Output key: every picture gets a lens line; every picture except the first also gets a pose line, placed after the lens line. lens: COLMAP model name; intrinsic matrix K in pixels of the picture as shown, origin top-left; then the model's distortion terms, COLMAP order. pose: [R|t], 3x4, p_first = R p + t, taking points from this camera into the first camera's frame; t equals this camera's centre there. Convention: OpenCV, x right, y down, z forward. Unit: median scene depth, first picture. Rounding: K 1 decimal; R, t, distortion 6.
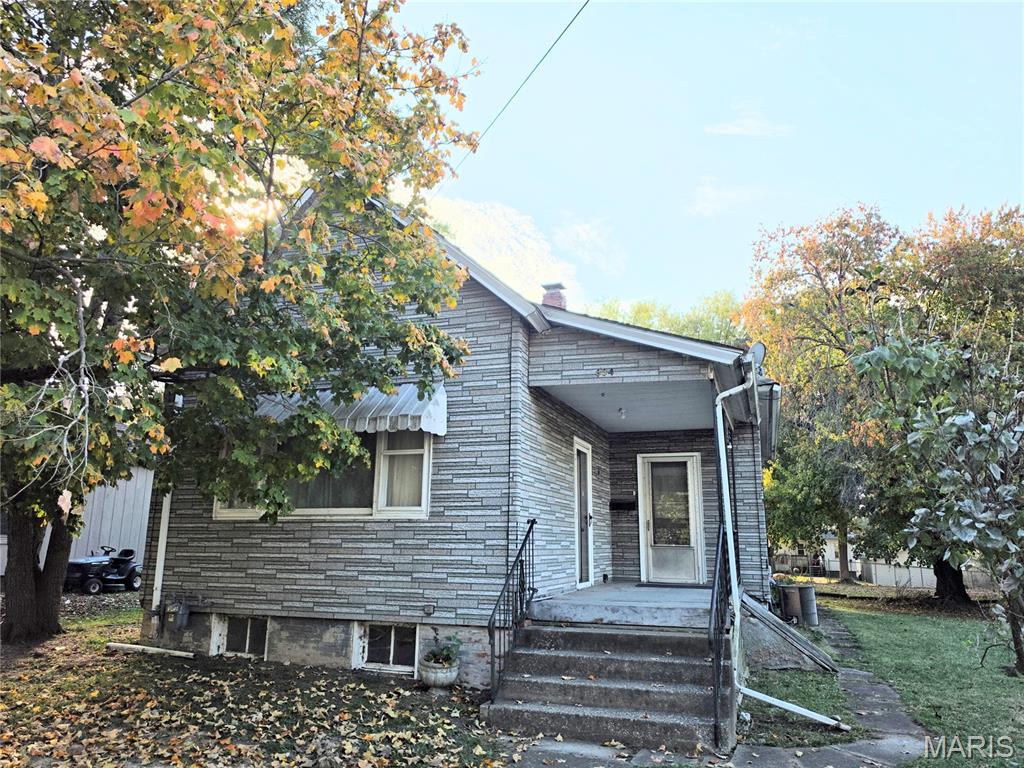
lens RADIAL K [[681.4, 0, 504.8], [0, 681.4, 375.4], [0, 0, 1]] dist [0.035412, -0.008090]
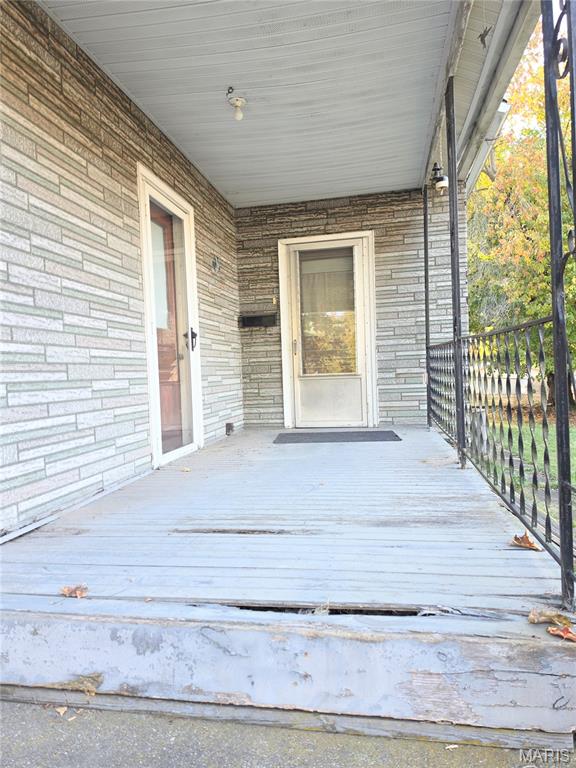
lens RADIAL K [[511.1, 0, 286.2], [0, 511.1, 384.6], [0, 0, 1]] dist [0.035412, -0.008090]
pose [[0.983850, -0.055841, 0.170061, 0.115560], [0.010018, 0.965781, 0.259166, 0.126534], [-0.178714, -0.253277, 0.950743, 0.522425]]
